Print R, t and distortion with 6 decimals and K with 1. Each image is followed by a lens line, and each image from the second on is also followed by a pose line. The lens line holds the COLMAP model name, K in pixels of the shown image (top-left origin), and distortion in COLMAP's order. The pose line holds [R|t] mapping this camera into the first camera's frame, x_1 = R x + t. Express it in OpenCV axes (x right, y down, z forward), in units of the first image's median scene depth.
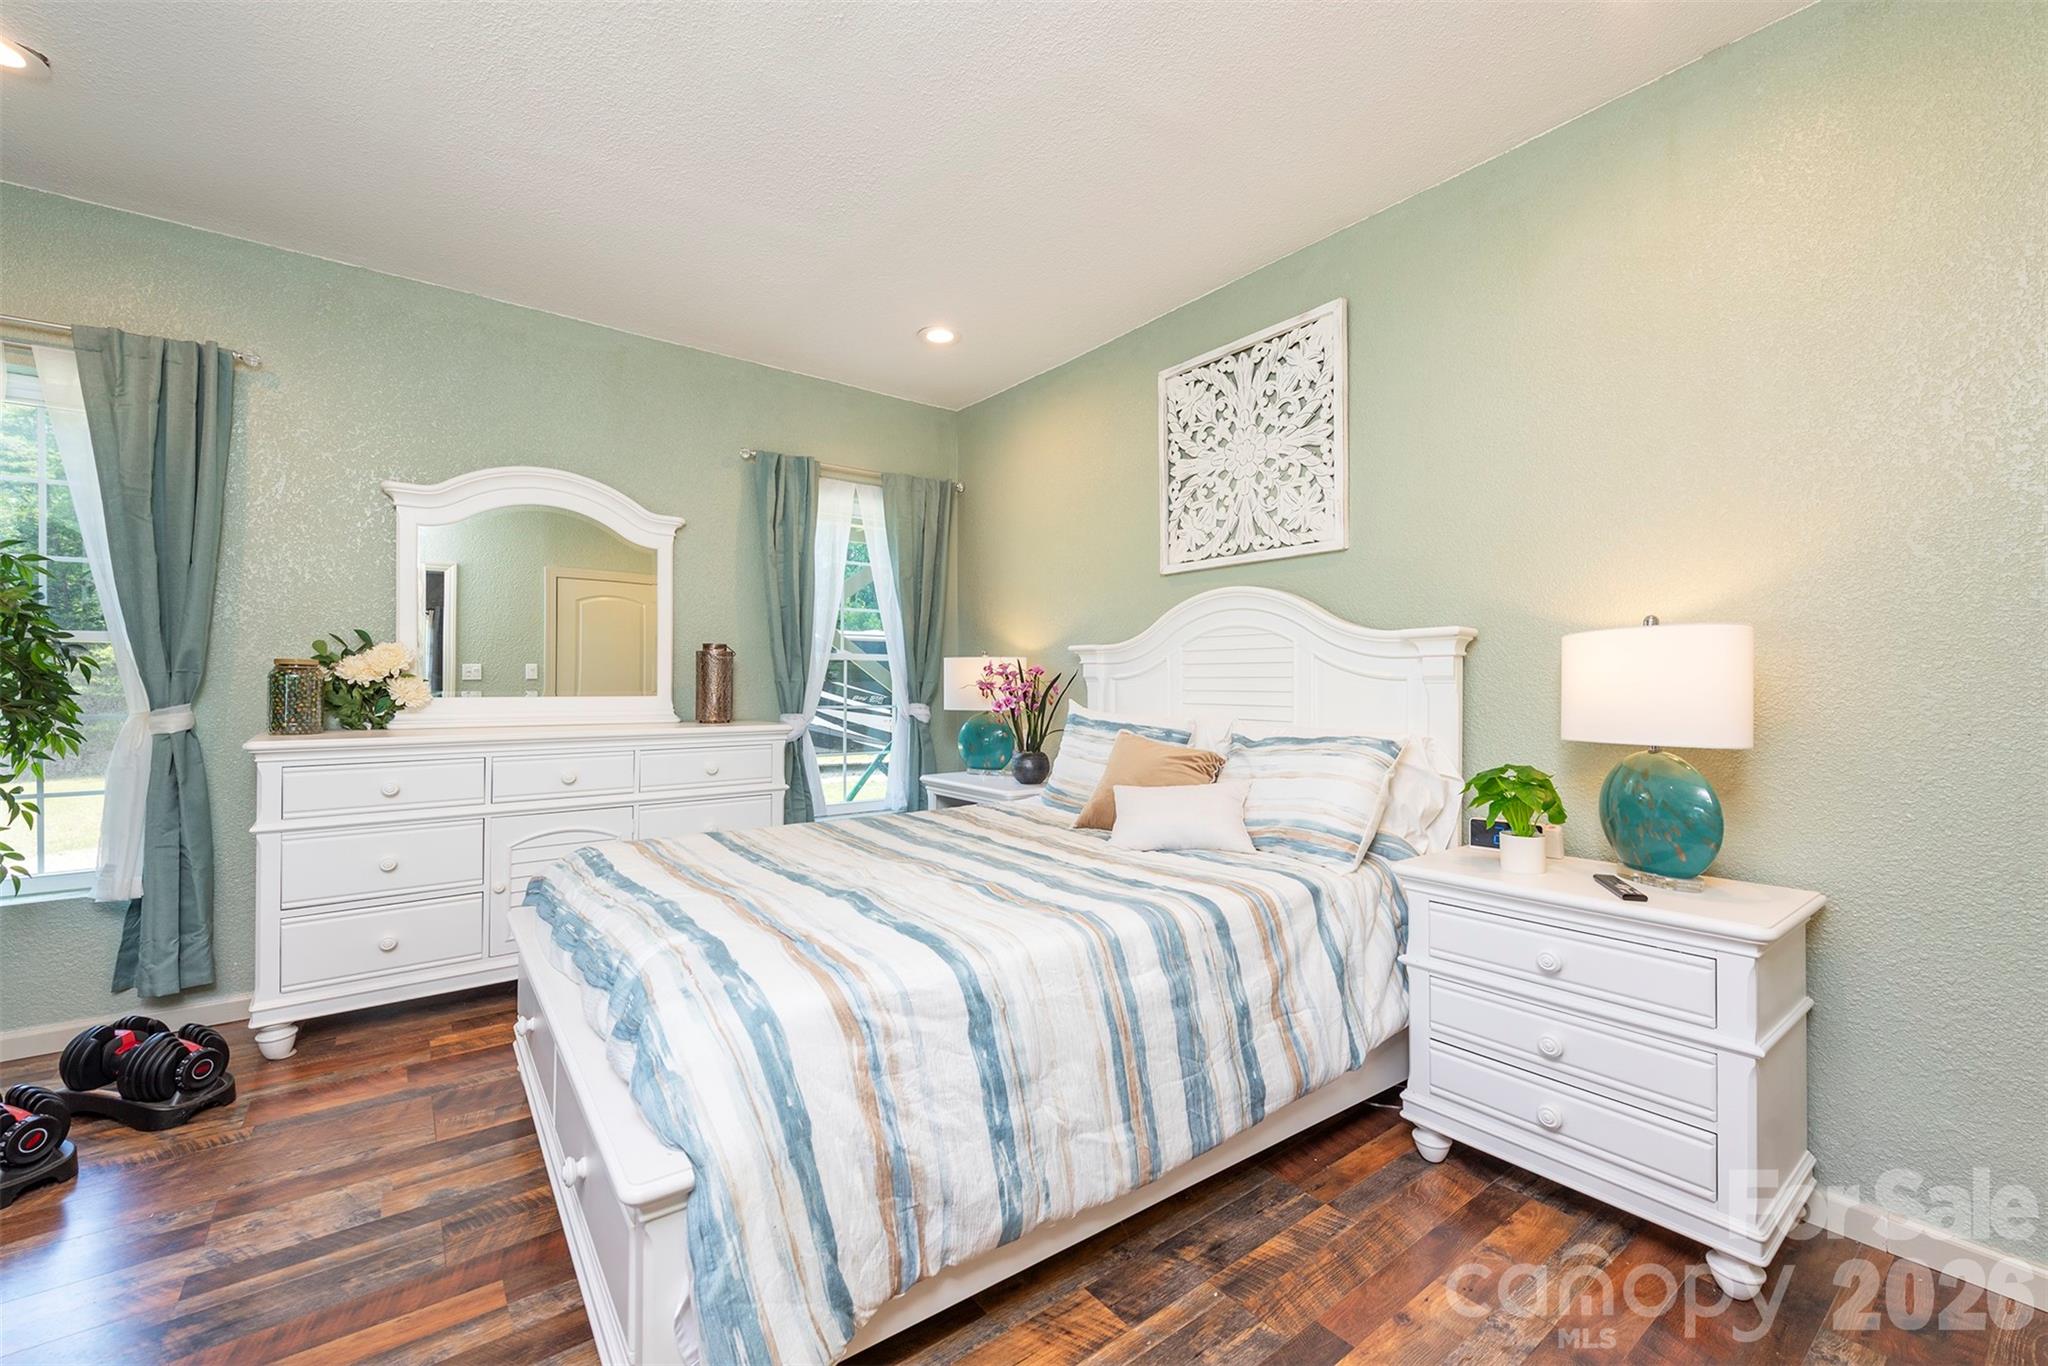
lens RADIAL K [[839.1, 0, 1049.5], [0, 839.1, 683.4], [0, 0, 1]] dist [0.002900, -0.000249]
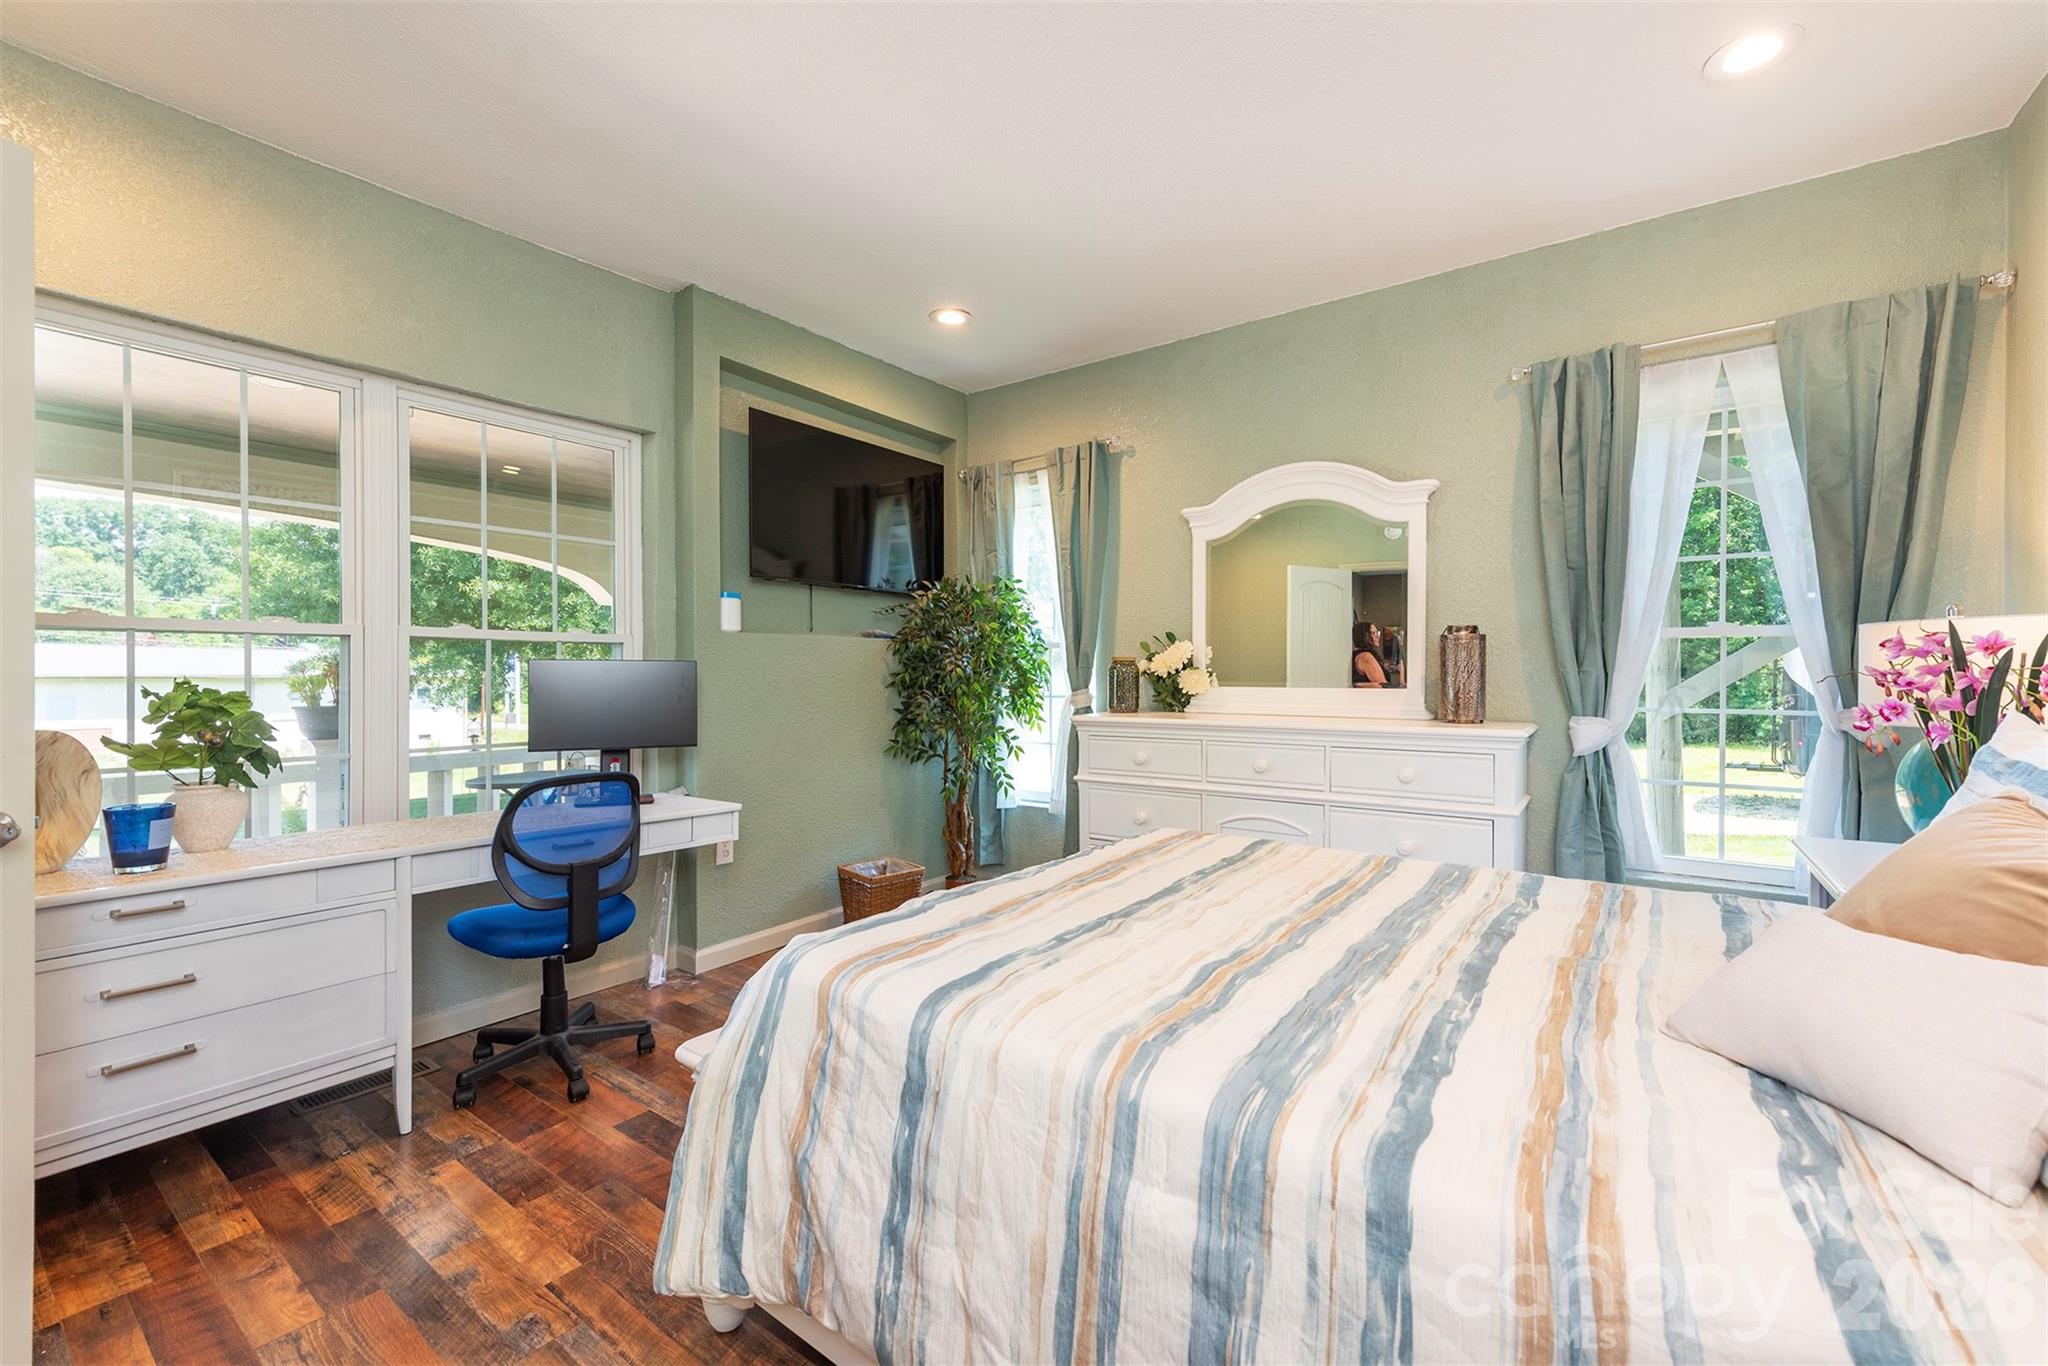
lens RADIAL K [[856.0, 0, 960.7], [0, 856.0, 678.0], [0, 0, 1]] dist [0.003503, 0.000102]
pose [[0.244621, 0.002071, -0.969617, 0.353391], [0.000089, 0.999998, 0.002159, 0.002153], [0.969619, -0.000615, 0.244620, 0.409760]]
